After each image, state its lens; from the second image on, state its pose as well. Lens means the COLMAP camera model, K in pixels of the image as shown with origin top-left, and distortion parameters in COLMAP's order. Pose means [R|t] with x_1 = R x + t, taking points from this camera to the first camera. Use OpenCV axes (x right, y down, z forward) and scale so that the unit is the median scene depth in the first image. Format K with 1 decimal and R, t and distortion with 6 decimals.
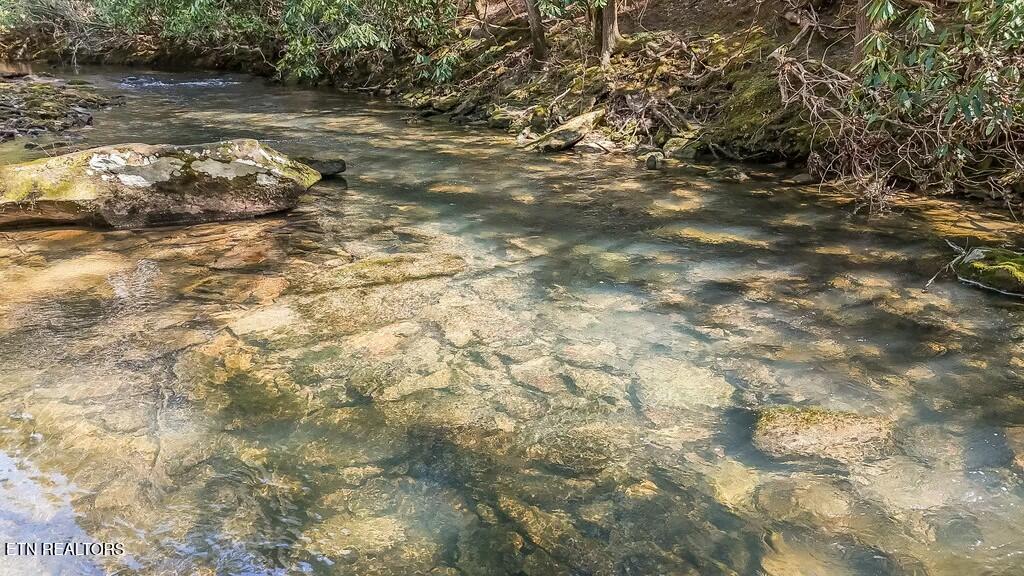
lens RADIAL K [[741.0, 0, 512.0], [0, 741.0, 288.0], [0, 0, 1]] dist [0.068451, -0.066128]
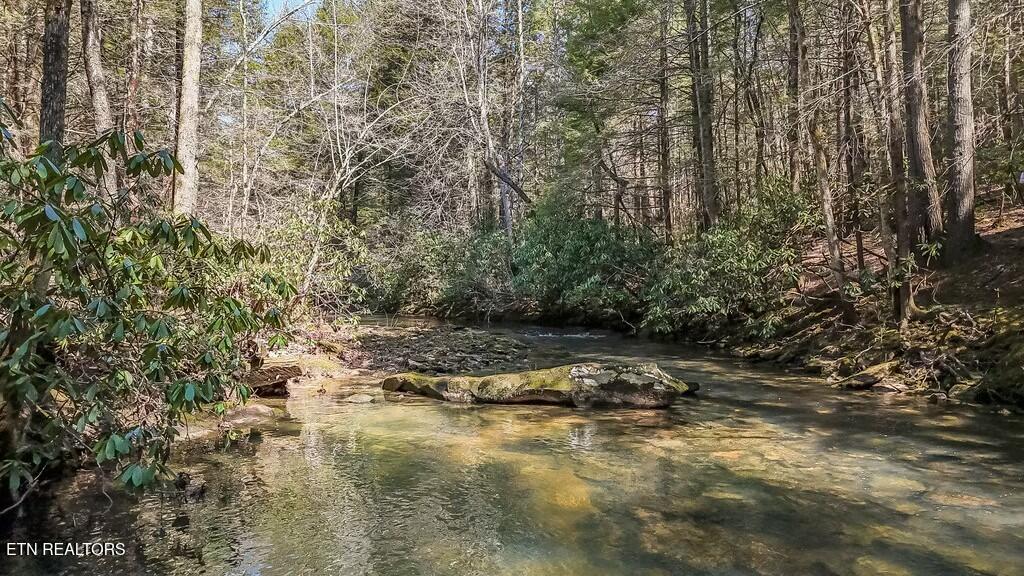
lens RADIAL K [[741.0, 0, 512.0], [0, 741.0, 288.0], [0, 0, 1]] dist [0.068451, -0.066128]
pose [[0.912238, 0.000391, -0.409661, 0.042238], [-0.136458, 0.943181, -0.302967, 0.124143], [0.386266, 0.332280, 0.860458, -0.414821]]
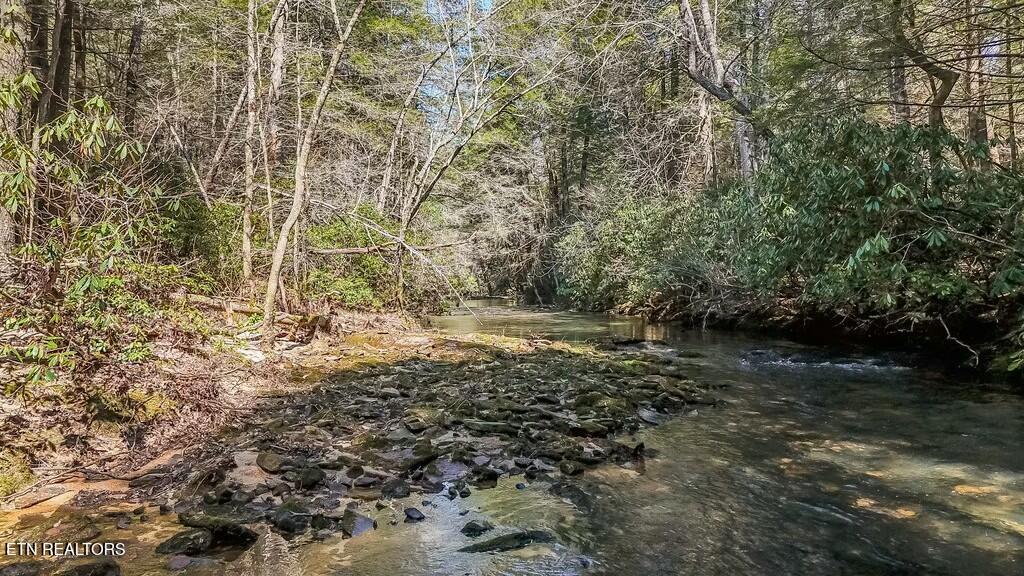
lens RADIAL K [[741.0, 0, 512.0], [0, 741.0, 288.0], [0, 0, 1]] dist [0.068451, -0.066128]
pose [[0.698887, 0.002982, -0.715226, -0.263350], [-0.238287, 0.943833, -0.228909, -0.210225], [0.674371, 0.330411, 0.660343, 0.605658]]
